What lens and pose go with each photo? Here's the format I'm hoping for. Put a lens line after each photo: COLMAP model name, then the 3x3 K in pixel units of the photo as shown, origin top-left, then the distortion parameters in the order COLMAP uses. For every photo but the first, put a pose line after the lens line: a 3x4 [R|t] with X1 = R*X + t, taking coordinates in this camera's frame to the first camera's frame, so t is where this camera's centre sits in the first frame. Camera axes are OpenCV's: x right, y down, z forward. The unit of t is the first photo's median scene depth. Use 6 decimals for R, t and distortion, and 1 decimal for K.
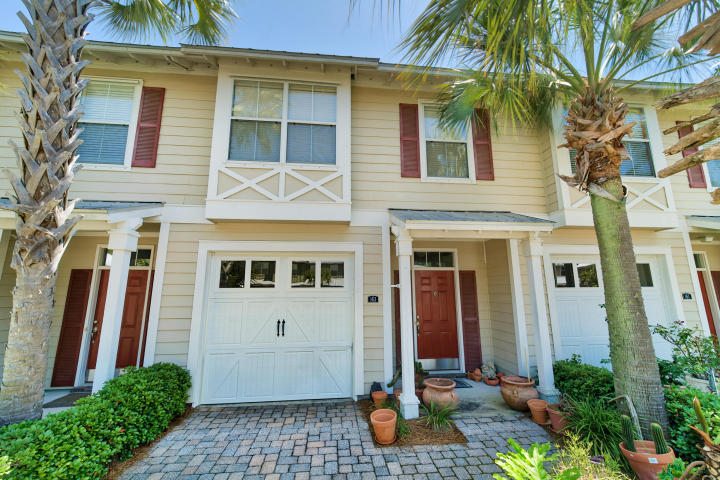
lens RADIAL K [[285.2, 0, 361.2], [0, 285.2, 243.4], [0, 0, 1]] dist [0.002644, 0.000039]
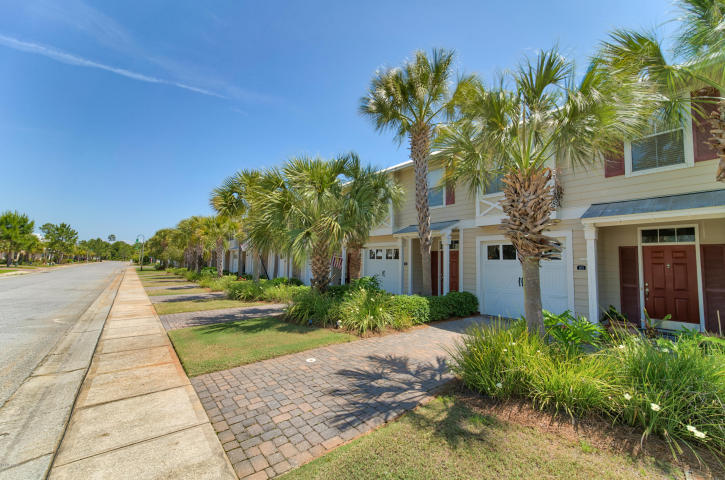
lens RADIAL K [[294.0, 0, 365.9], [0, 294.0, 243.4], [0, 0, 1]] dist [0.022394, 0.000389]
pose [[0.545754, -0.040797, -0.836952, 0.754982], [0.124510, 0.991674, 0.032851, -0.125866], [0.828643, -0.122138, 0.546290, -0.796412]]
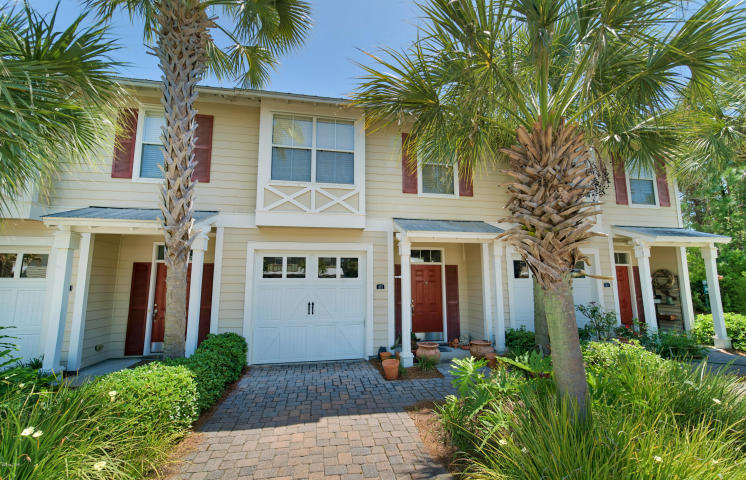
lens RADIAL K [[302.8, 0, 375.9], [0, 302.8, 248.0], [0, 0, 1]] dist [0.001766, 0.000195]
pose [[0.996414, 0.010814, 0.083923, -0.102247], [-0.015492, 0.998350, 0.055293, -0.064261], [-0.083187, -0.056395, 0.994937, -0.402950]]
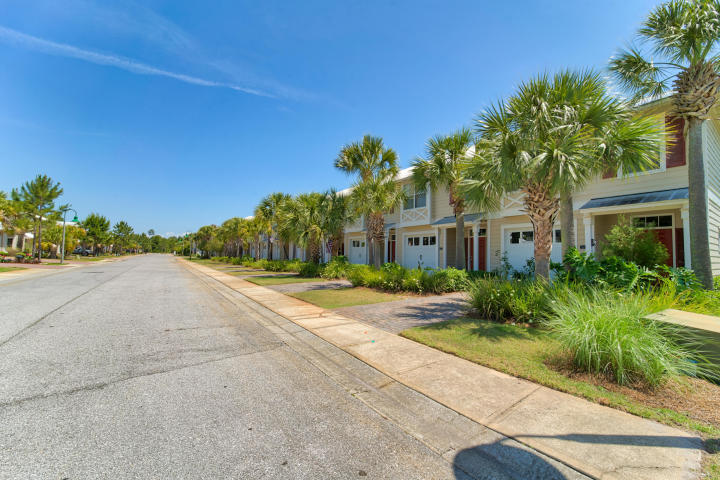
lens RADIAL K [[285.2, 0, 359.1], [0, 285.2, 242.2], [0, 0, 1]] dist [0.002644, 0.000039]
pose [[0.467282, -0.022877, -0.883812, 1.082981], [0.148559, 0.987483, 0.052984, -0.181341], [0.871538, -0.156056, 0.464832, -1.300452]]
